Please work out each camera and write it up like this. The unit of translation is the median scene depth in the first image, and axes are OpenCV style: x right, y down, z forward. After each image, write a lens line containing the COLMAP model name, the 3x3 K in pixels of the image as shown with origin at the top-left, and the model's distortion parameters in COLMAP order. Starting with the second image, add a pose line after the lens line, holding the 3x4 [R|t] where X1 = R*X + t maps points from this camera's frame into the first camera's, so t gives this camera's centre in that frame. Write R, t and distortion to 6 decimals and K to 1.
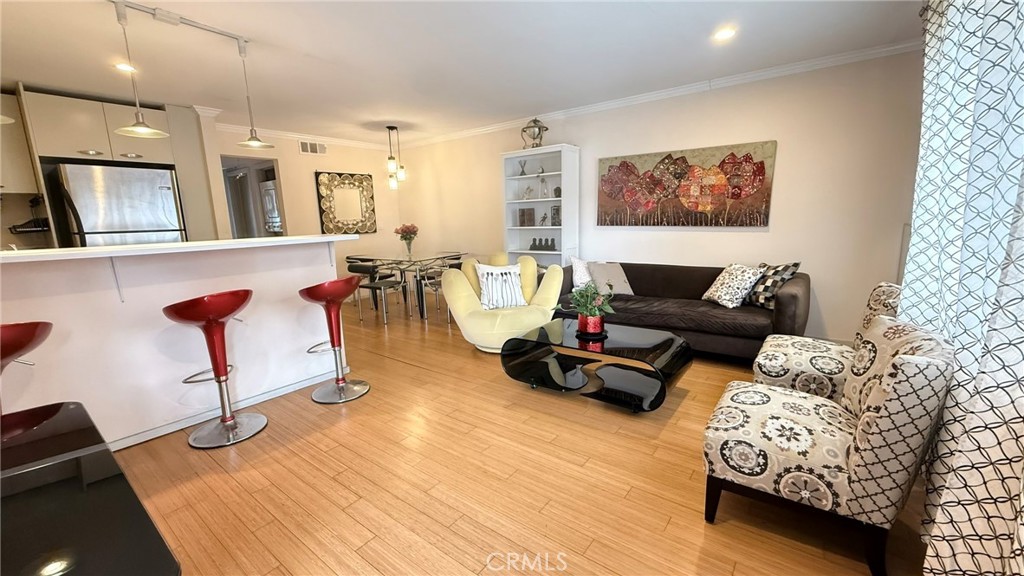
lens RADIAL K [[410.0, 0, 510.9], [0, 410.0, 289.6], [0, 0, 1]] dist [0.000272, -0.000397]
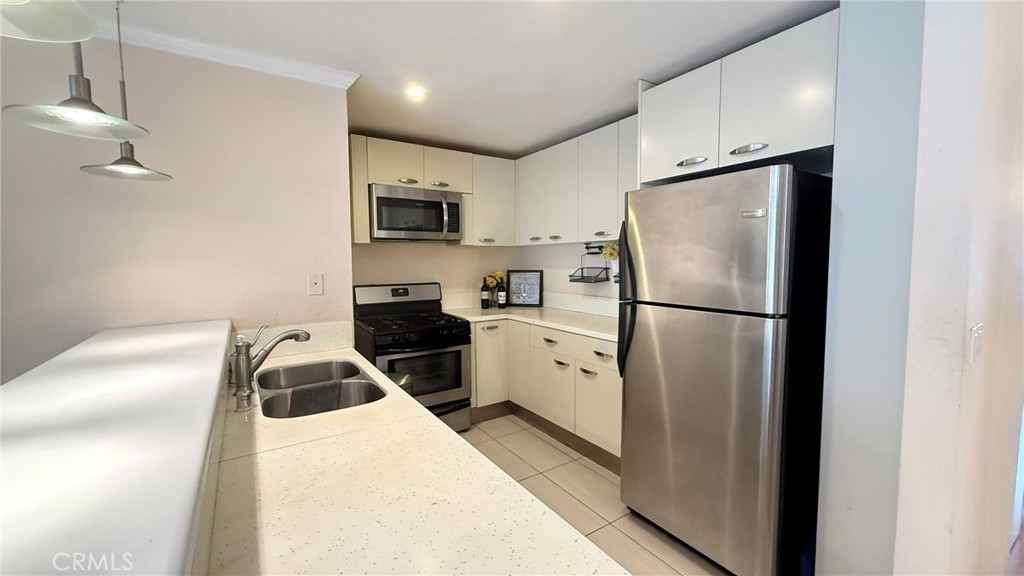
lens RADIAL K [[410.0, 0, 502.2], [0, 410.0, 292.2], [0, 0, 1]] dist [0.000272, -0.000397]
pose [[-0.353236, 0.108865, -0.929179, -0.340584], [-0.143567, 0.975134, 0.168828, -0.187884], [0.924453, 0.193035, -0.328823, 0.847310]]
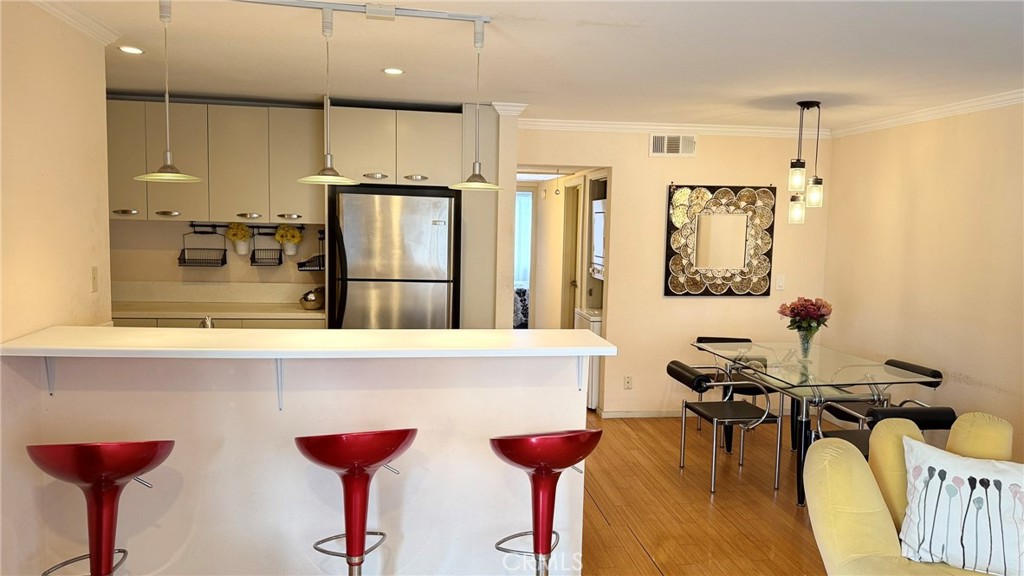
lens RADIAL K [[722.4, 0, 515.4], [0, 722.4, 294.7], [0, 0, 1]] dist [0.071112, -0.095364]
pose [[0.722195, 0.117533, -0.681630, 0.109272], [-0.168170, 0.985724, -0.008210, -0.126224], [0.670934, 0.120559, 0.731651, 0.176438]]
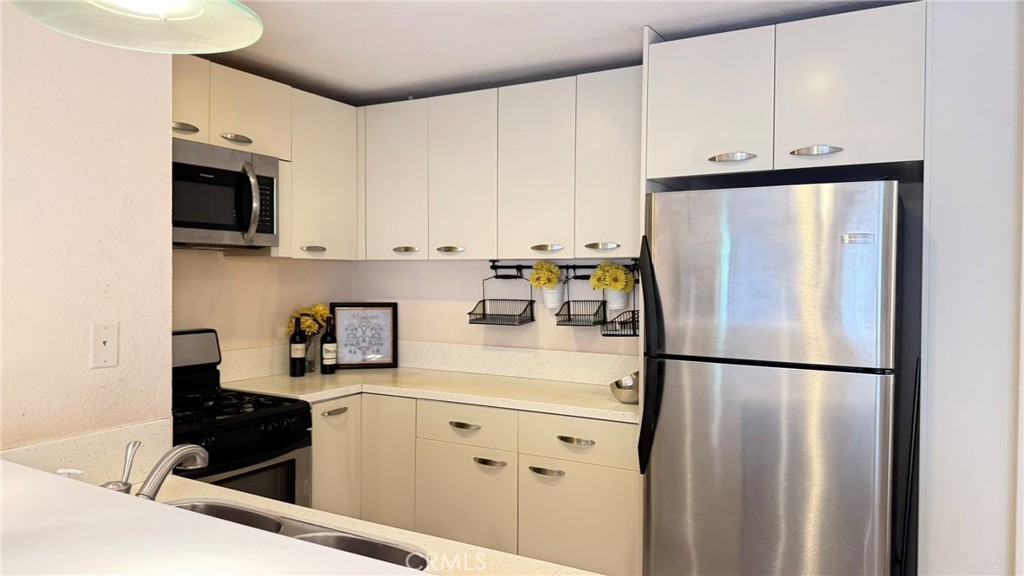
lens RADIAL K [[722.4, 0, 506.7], [0, 722.4, 295.9], [0, 0, 1]] dist [0.071112, -0.095364]
pose [[0.131415, 0.061426, -0.989422, -0.293372], [-0.184061, 0.982236, 0.036533, -0.161172], [0.974090, 0.177313, 0.140387, 0.612298]]
